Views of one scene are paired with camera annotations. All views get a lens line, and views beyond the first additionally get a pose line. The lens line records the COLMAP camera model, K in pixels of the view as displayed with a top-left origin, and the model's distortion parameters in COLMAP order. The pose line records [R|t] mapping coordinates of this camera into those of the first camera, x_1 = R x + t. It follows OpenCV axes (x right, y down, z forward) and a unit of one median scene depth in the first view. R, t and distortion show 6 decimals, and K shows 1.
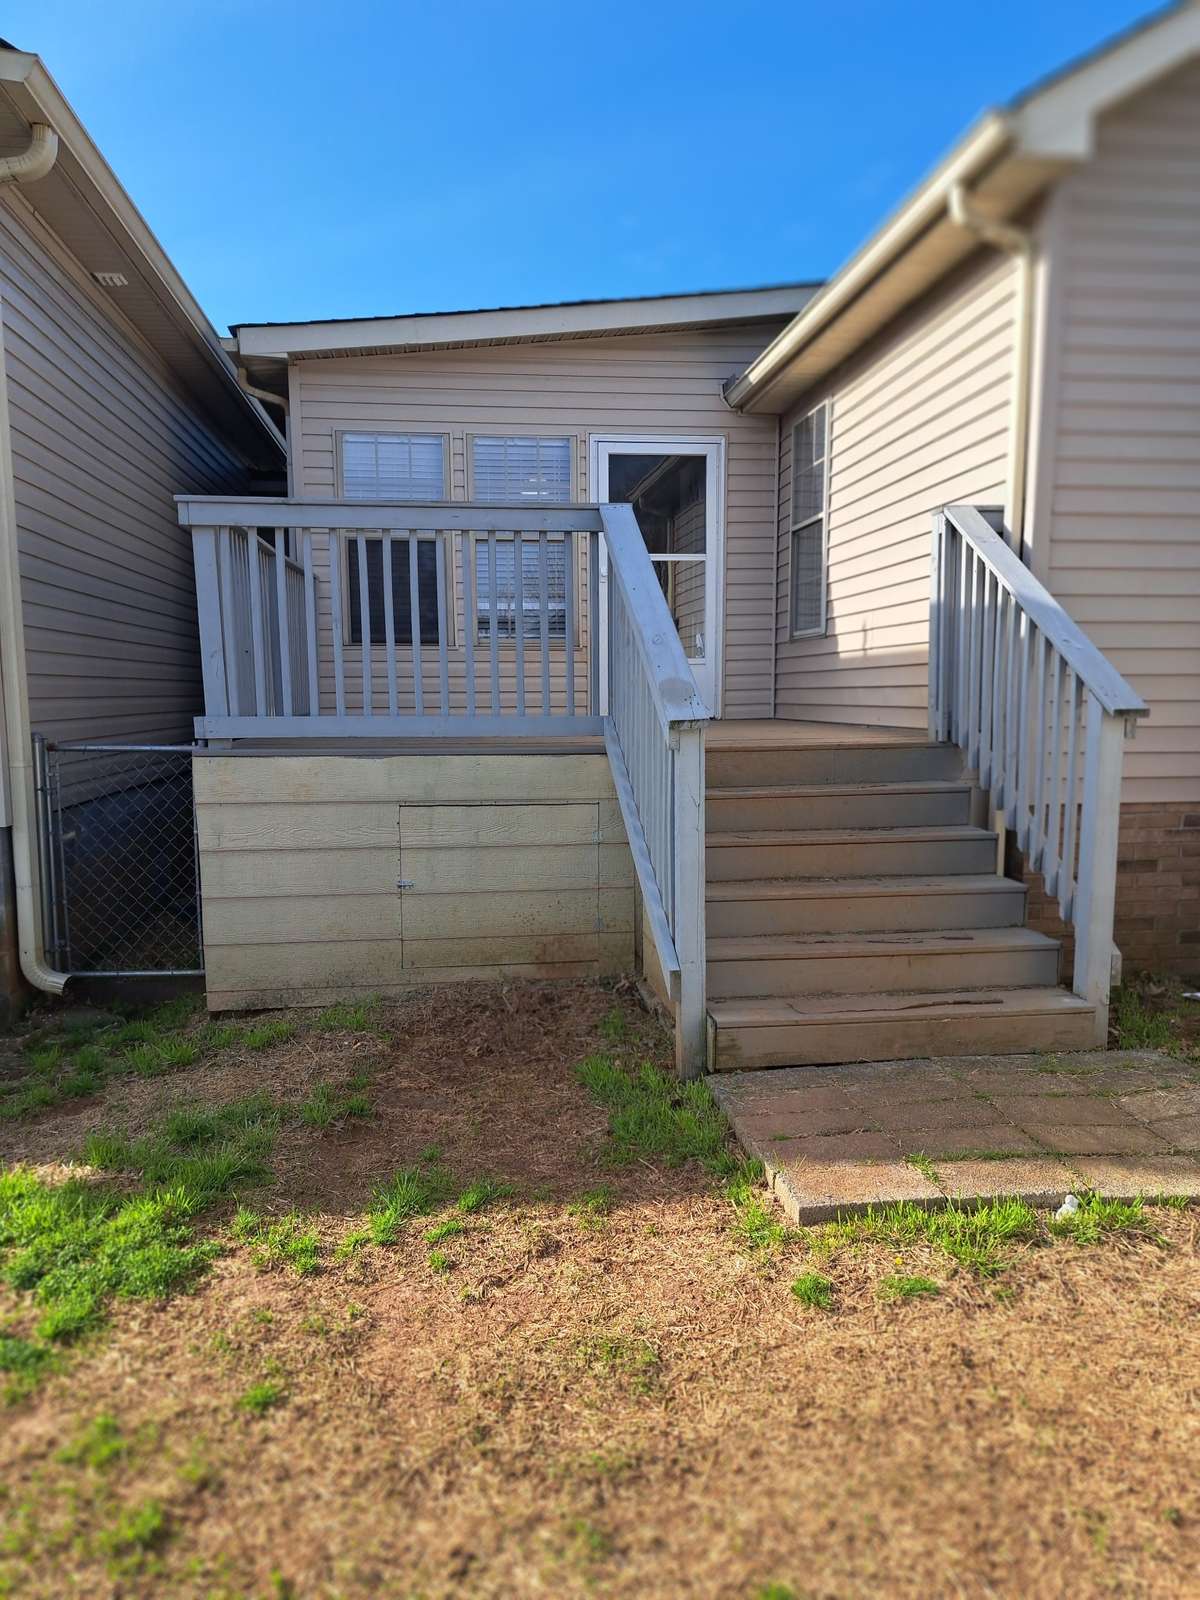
lens RADIAL K [[1167.3, 0, 602.3], [0, 1167.3, 808.0], [0, 0, 1]] dist [0.025038, -0.000397]
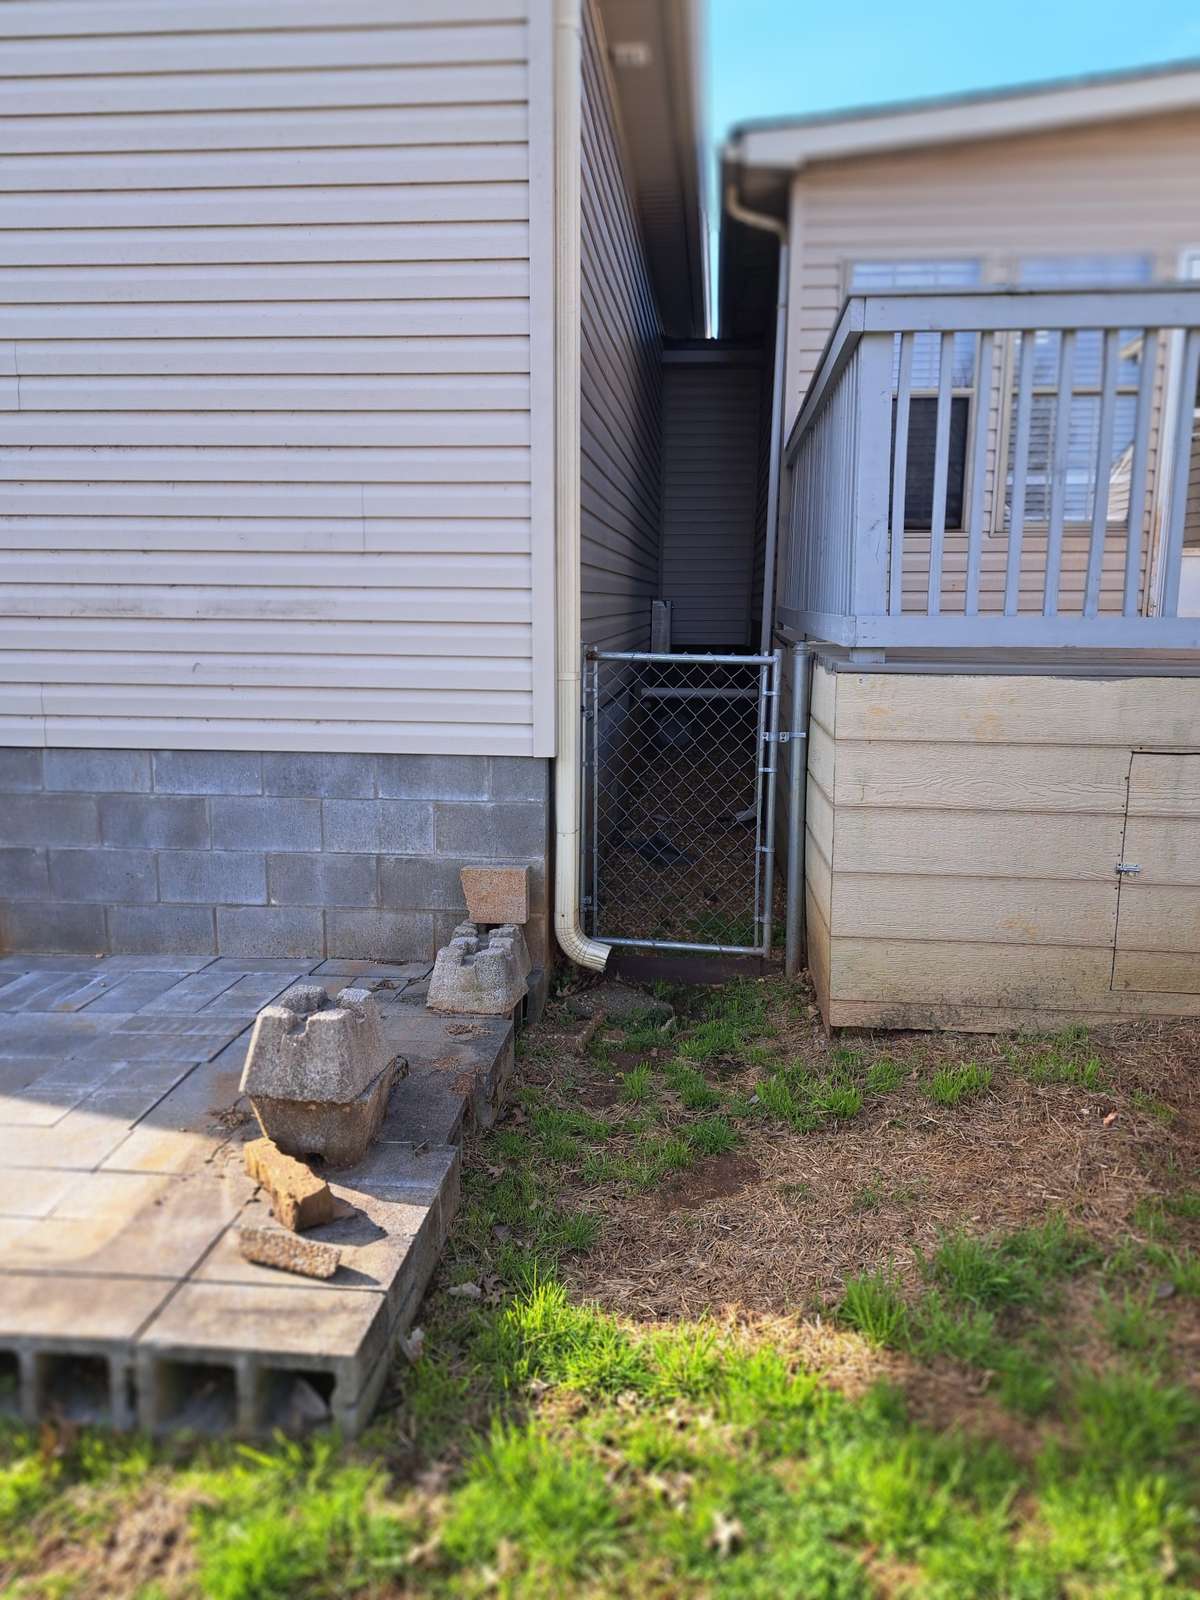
lens RADIAL K [[1167.3, 0, 602.3], [0, 1167.3, 808.0], [0, 0, 1]] dist [0.025038, -0.000397]
pose [[0.970803, 0.053329, -0.233877, -0.308734], [-0.035814, 0.996270, 0.078513, -0.012214], [0.237191, -0.067845, 0.969091, 0.273670]]
